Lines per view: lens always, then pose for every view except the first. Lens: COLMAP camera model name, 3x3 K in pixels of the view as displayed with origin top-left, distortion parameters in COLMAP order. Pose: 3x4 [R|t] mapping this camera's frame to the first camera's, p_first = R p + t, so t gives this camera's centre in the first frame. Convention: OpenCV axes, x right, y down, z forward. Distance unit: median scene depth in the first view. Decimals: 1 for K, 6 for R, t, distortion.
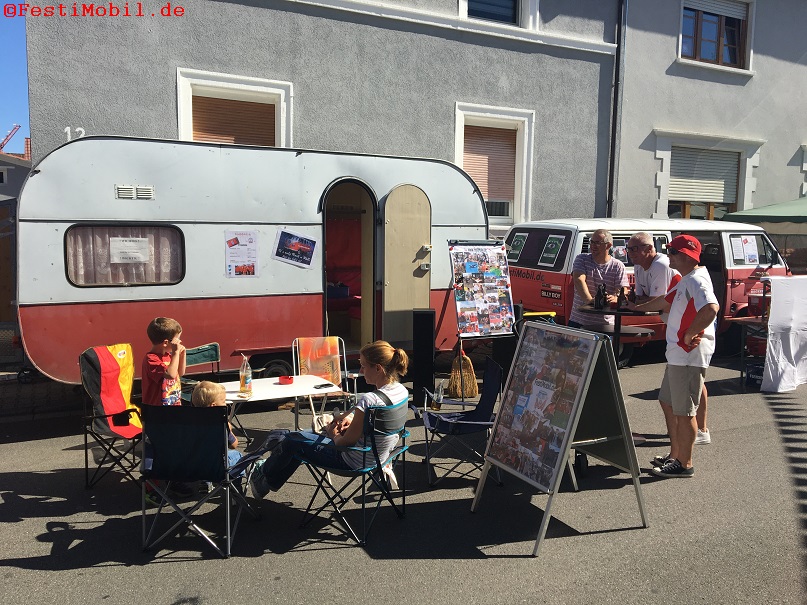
lens RADIAL K [[682.8, 0, 402.5], [0, 682.8, 302.8], [0, 0, 1]] dist [0.007329, -0.000200]
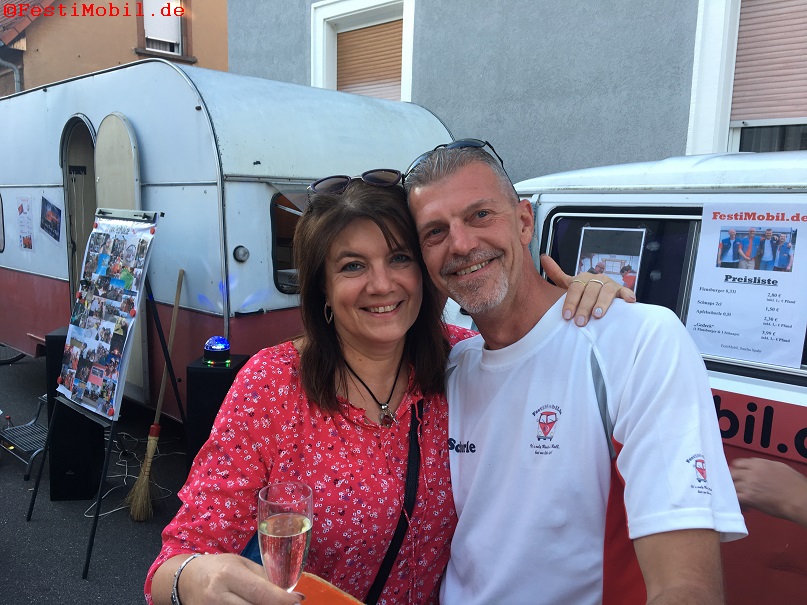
lens RADIAL K [[682.8, 0, 402.7], [0, 682.8, 302.2], [0, 0, 1]] dist [0.007329, -0.000200]
pose [[0.334317, 0.131391, -0.933257, 0.667351], [-0.108331, 0.989028, 0.100435, -0.101830], [0.936214, 0.067523, 0.344883, 1.057182]]
